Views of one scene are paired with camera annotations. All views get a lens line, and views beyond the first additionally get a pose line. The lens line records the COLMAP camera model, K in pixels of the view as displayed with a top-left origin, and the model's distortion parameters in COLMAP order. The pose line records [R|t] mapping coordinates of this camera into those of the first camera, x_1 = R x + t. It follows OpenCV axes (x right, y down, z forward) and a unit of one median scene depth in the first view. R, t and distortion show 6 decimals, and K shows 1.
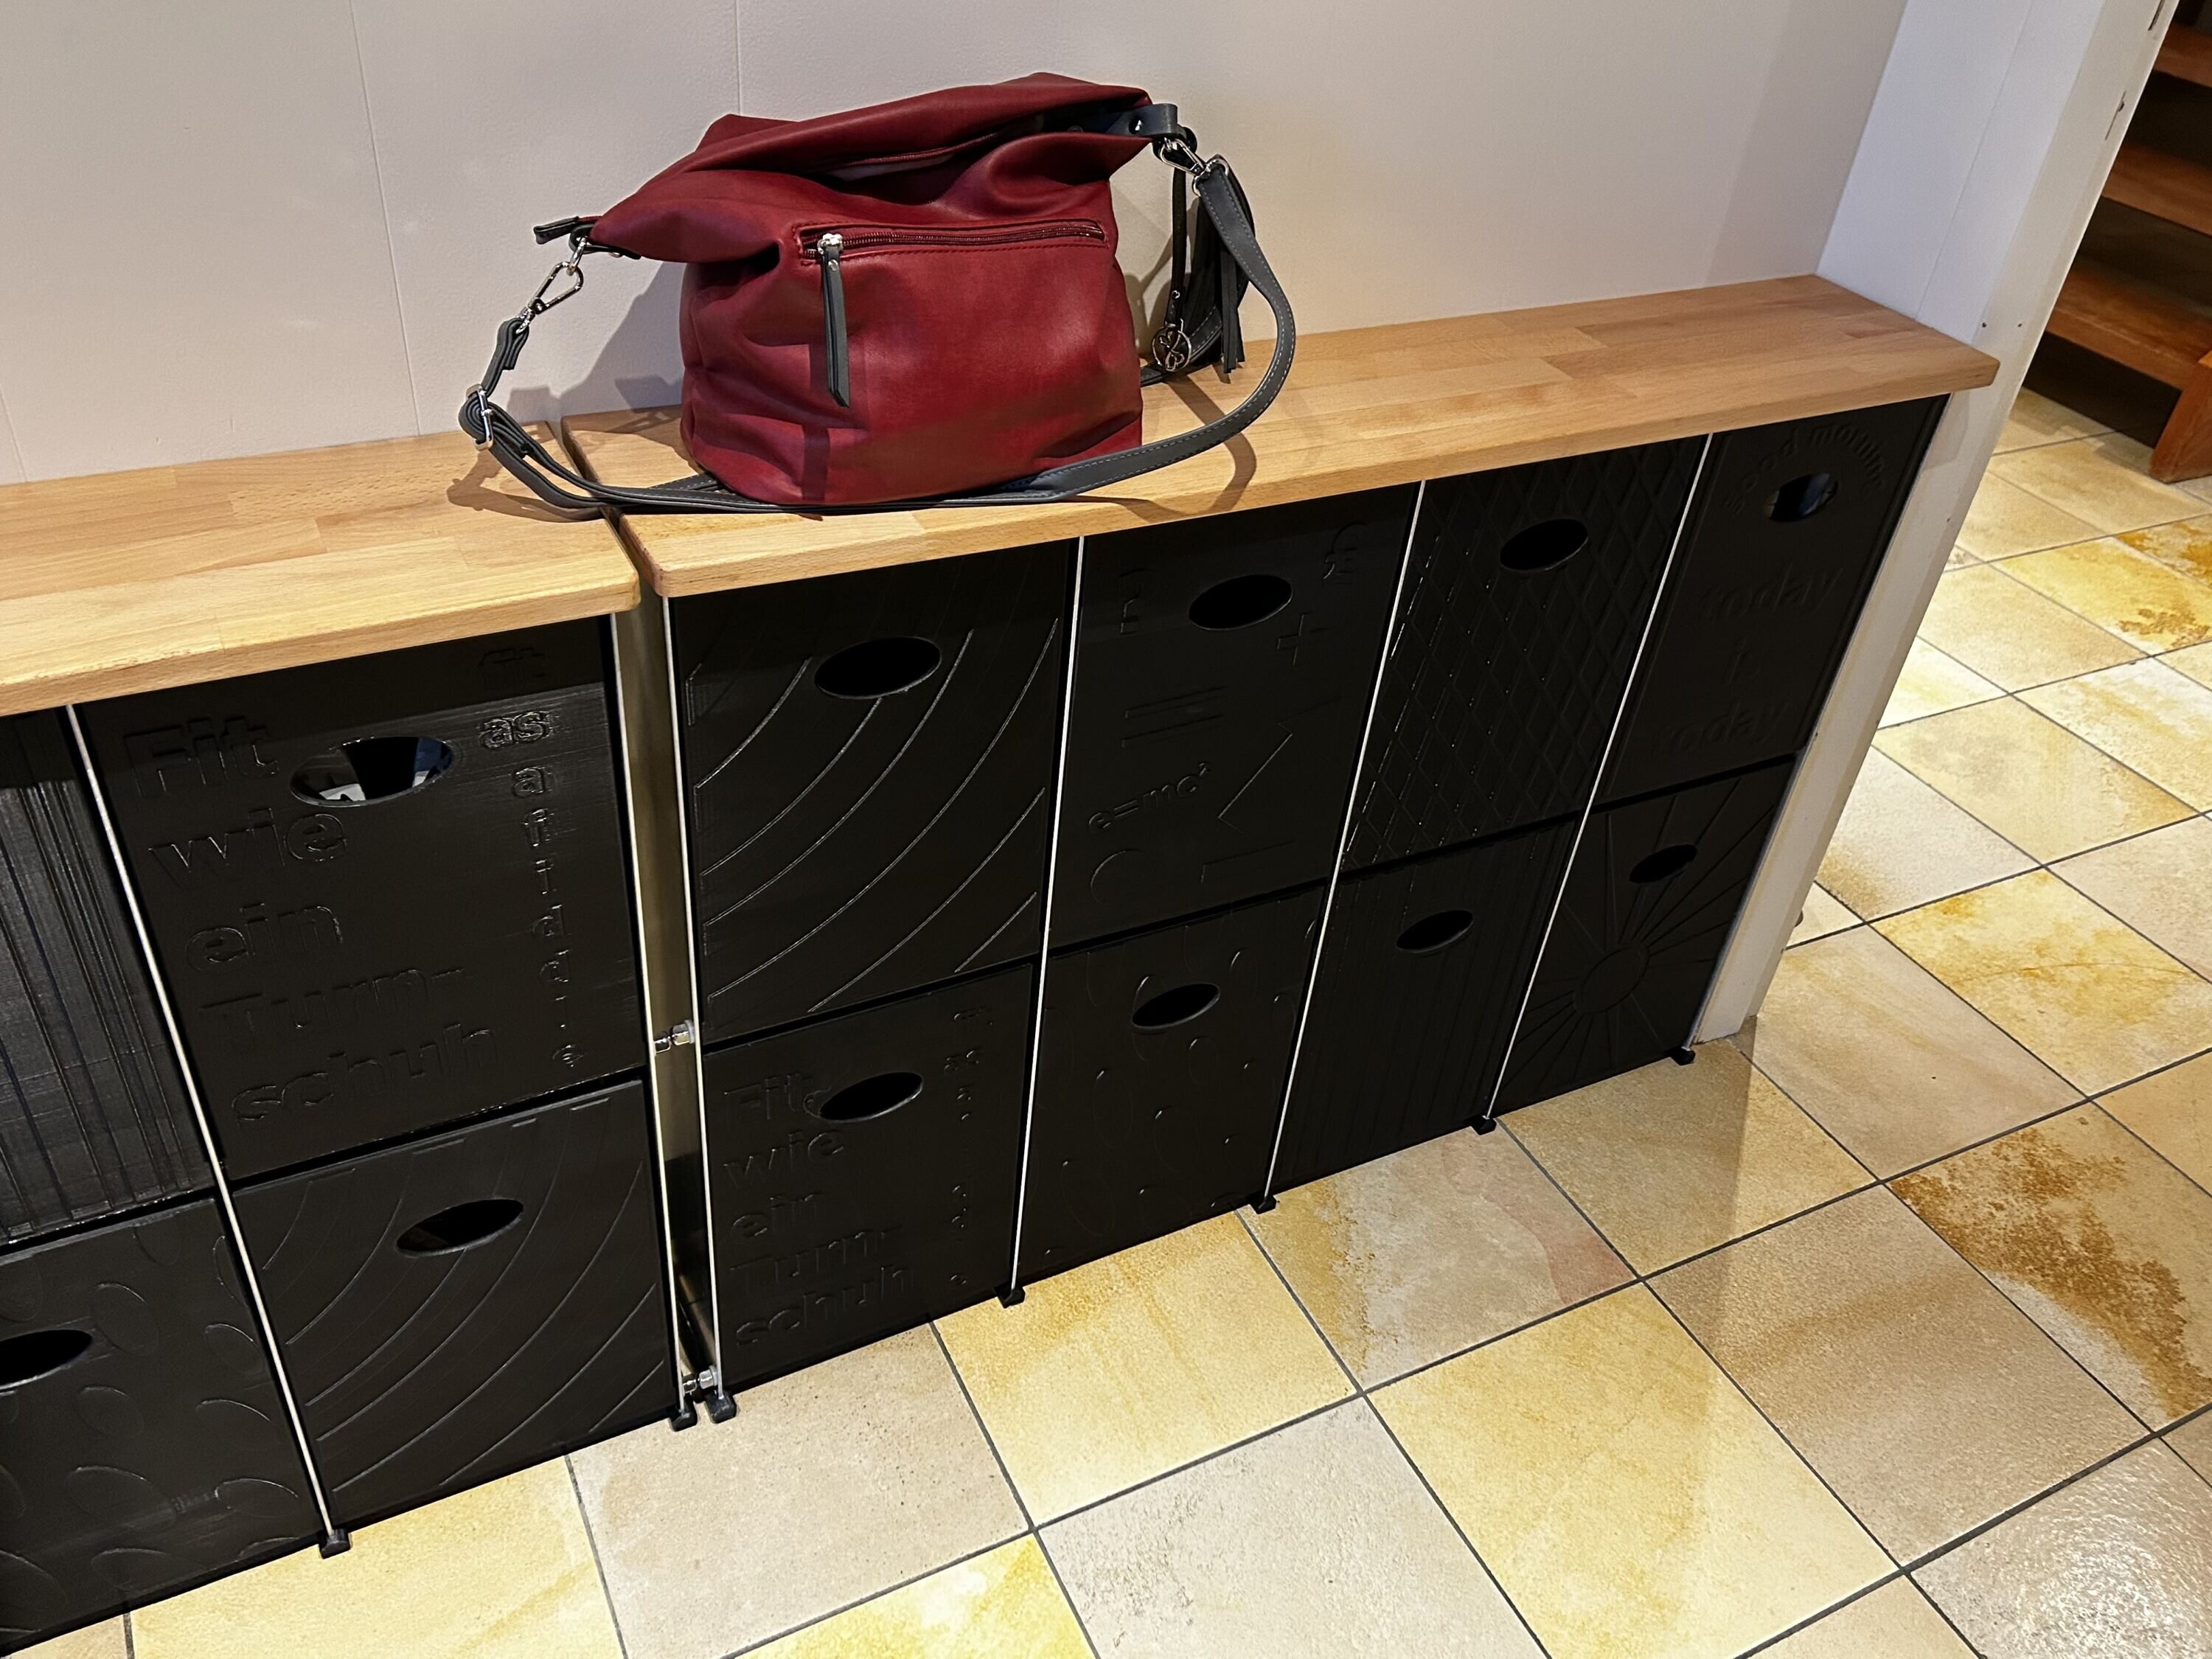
lens RADIAL K [[1742.8, 0, 1106.0], [0, 1742.8, 829.5], [0, 0, 1]] dist [-0.002766, -0.001033]
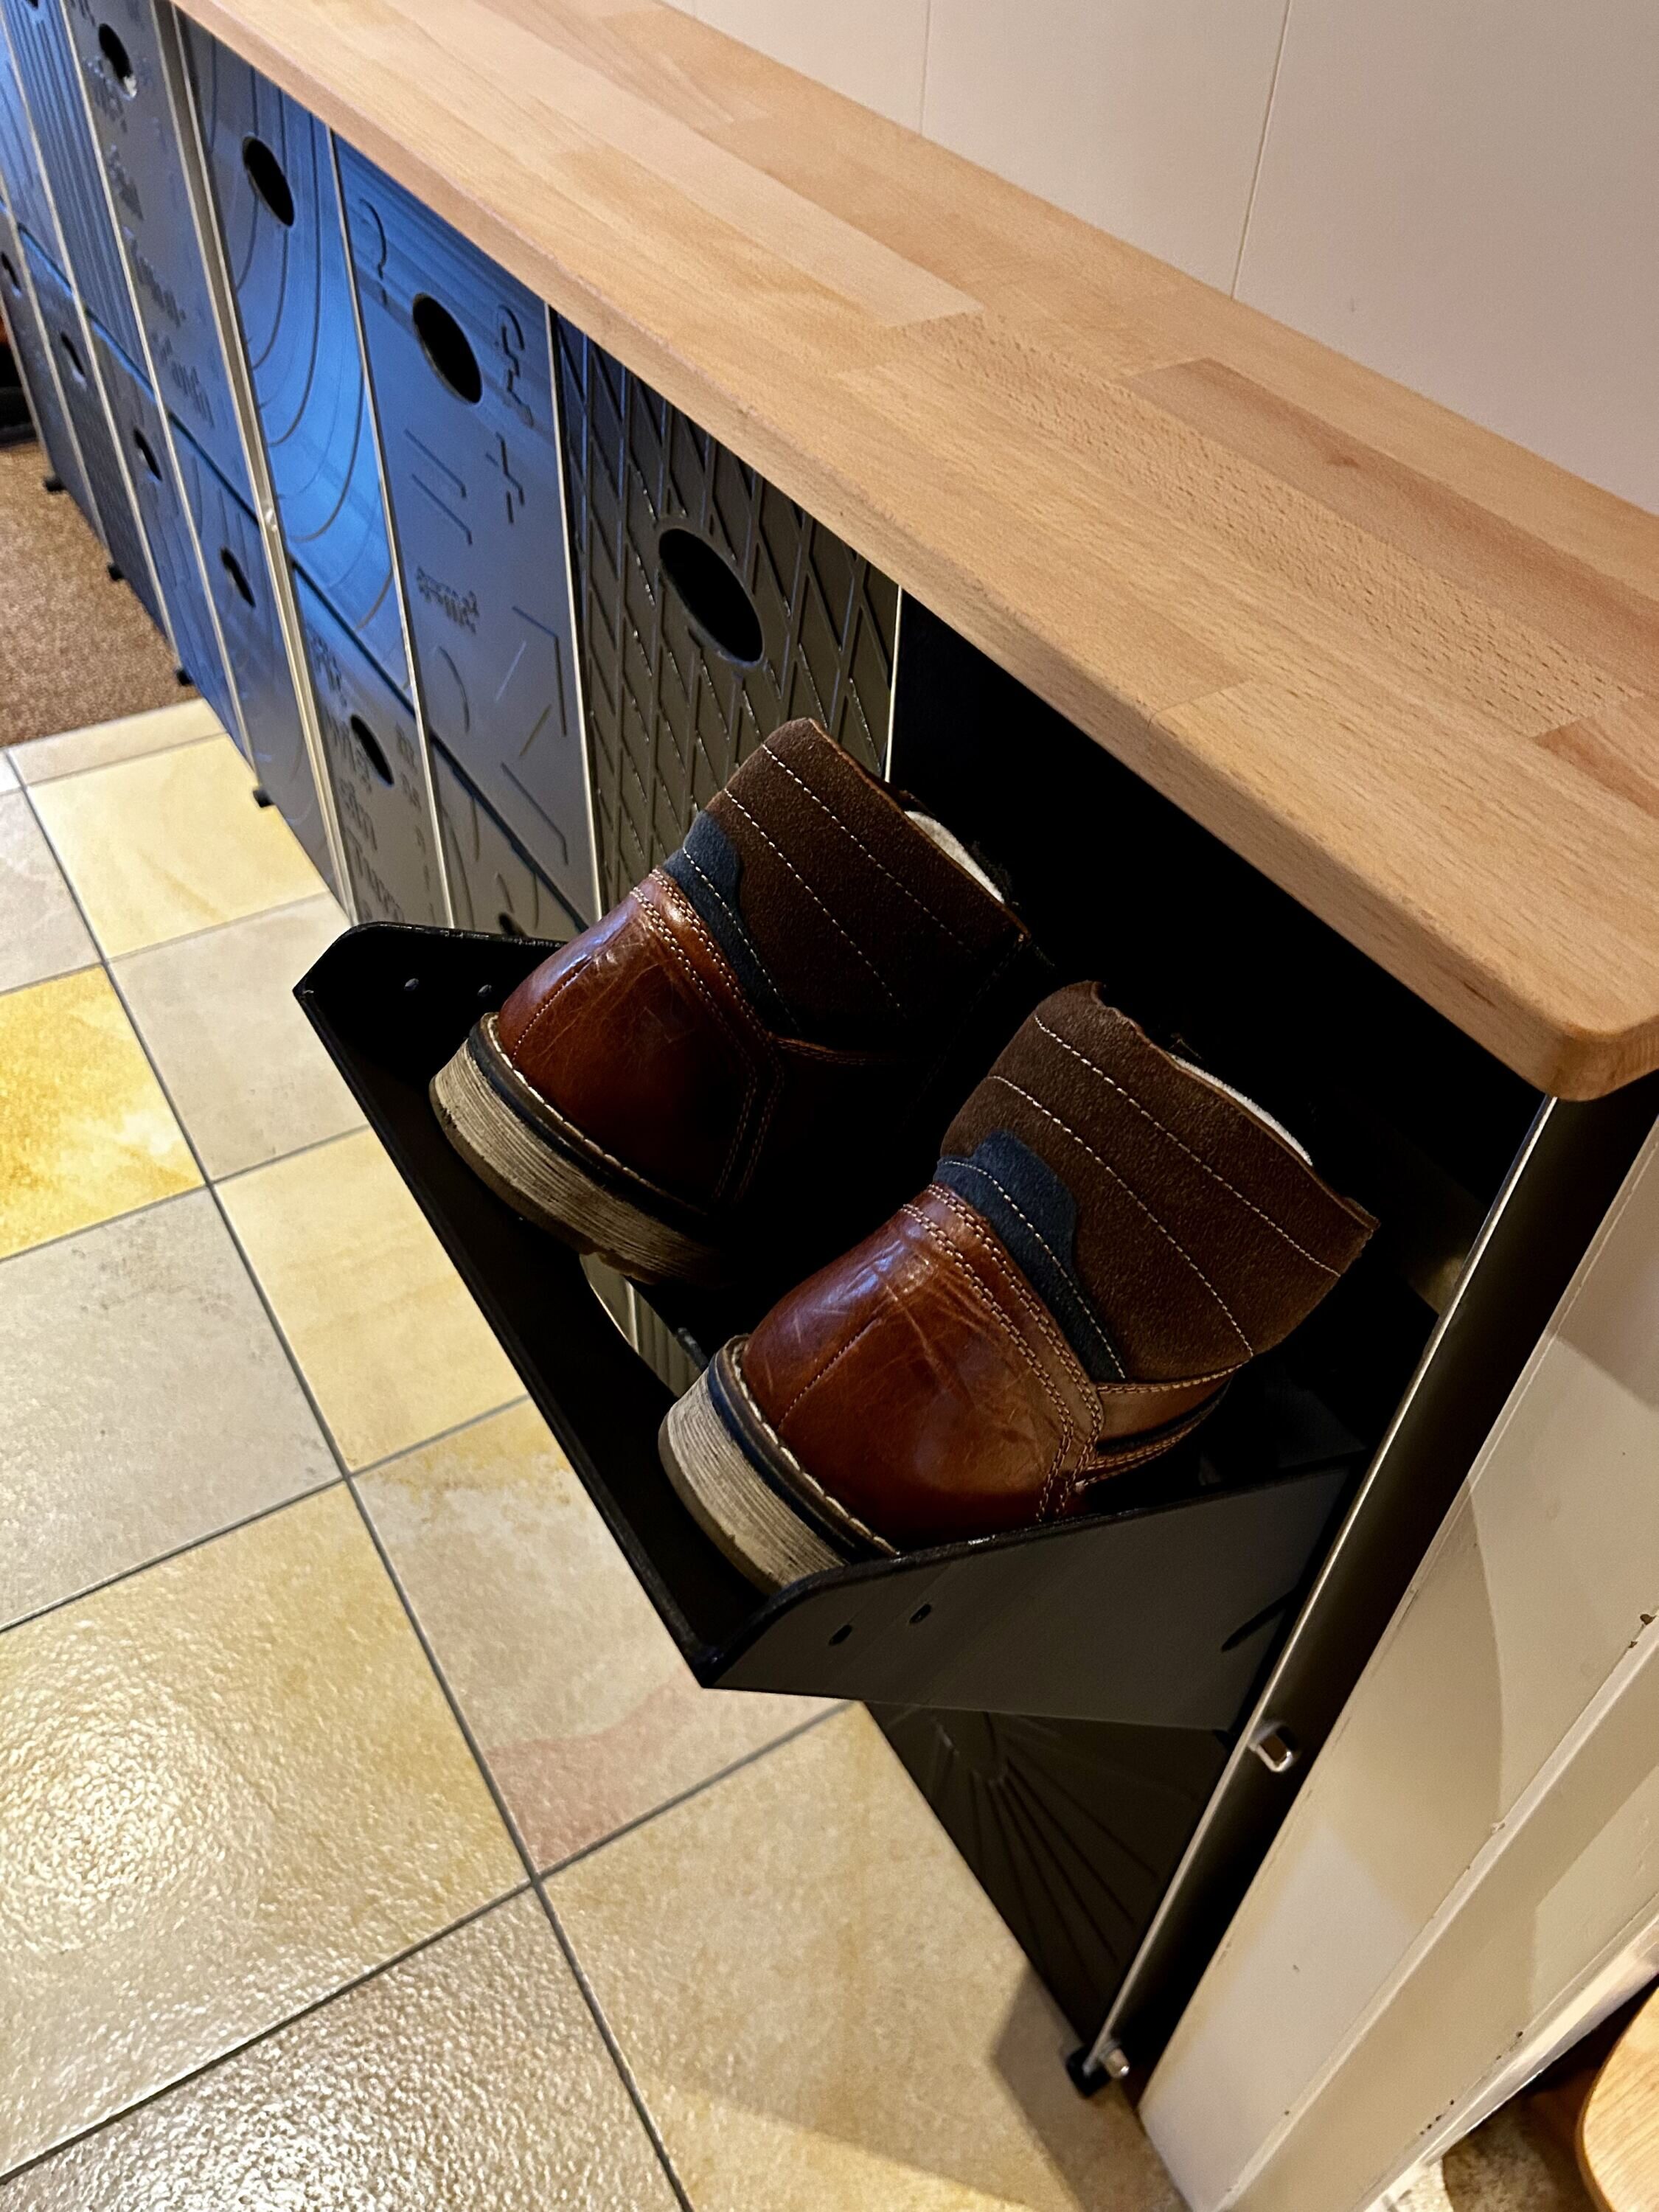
lens RADIAL K [[1702.1, 0, 829.5], [0, 1702.1, 1106.0], [0, 0, 1]] dist [0.000985, 0.001105]
pose [[0.077381, 0.633774, -0.769638, 0.723421], [-0.624368, 0.632639, 0.458184, -0.308904], [0.777288, 0.445082, 0.444663, 0.822681]]
